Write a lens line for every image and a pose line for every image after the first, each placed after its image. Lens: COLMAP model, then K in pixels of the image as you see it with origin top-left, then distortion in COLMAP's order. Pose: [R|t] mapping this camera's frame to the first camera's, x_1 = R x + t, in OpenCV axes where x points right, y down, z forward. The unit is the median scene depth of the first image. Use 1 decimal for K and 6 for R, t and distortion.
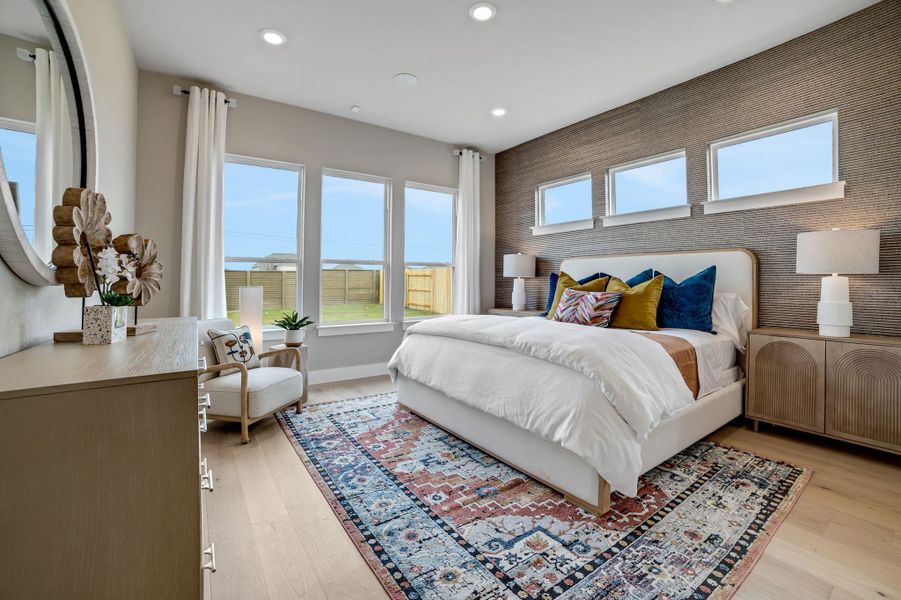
lens RADIAL K [[370.3, 0, 450.5], [0, 370.3, 300.0], [0, 0, 1]] dist [-0.109593, 0.037363]
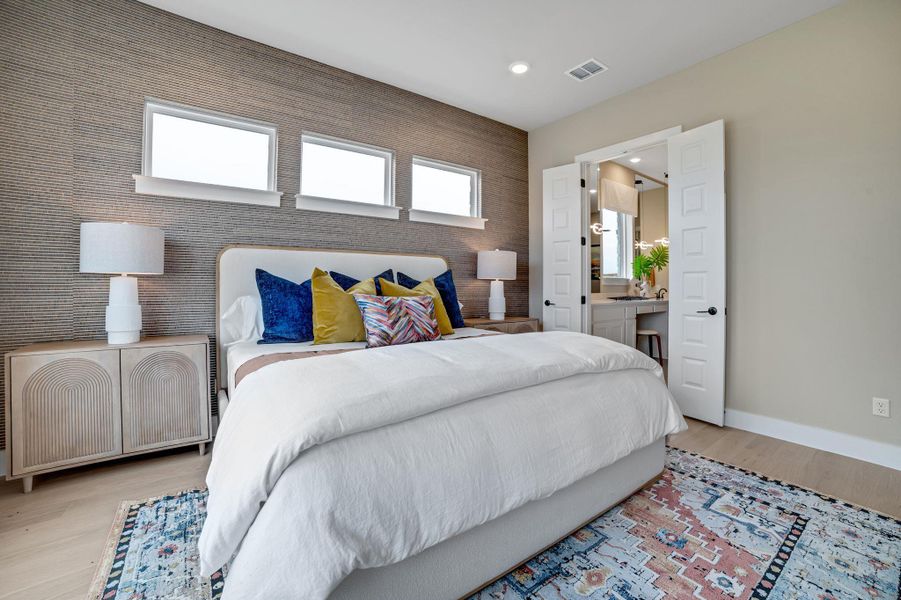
lens RADIAL K [[383.9, 0, 452.1], [0, 383.9, 285.6], [0, 0, 1]] dist [-0.091447, 0.027126]
pose [[-0.010563, -0.003334, 0.999939, -0.657095], [0.042991, 0.999068, 0.003785, -0.068303], [-0.999020, 0.043028, -0.010409, 1.338340]]
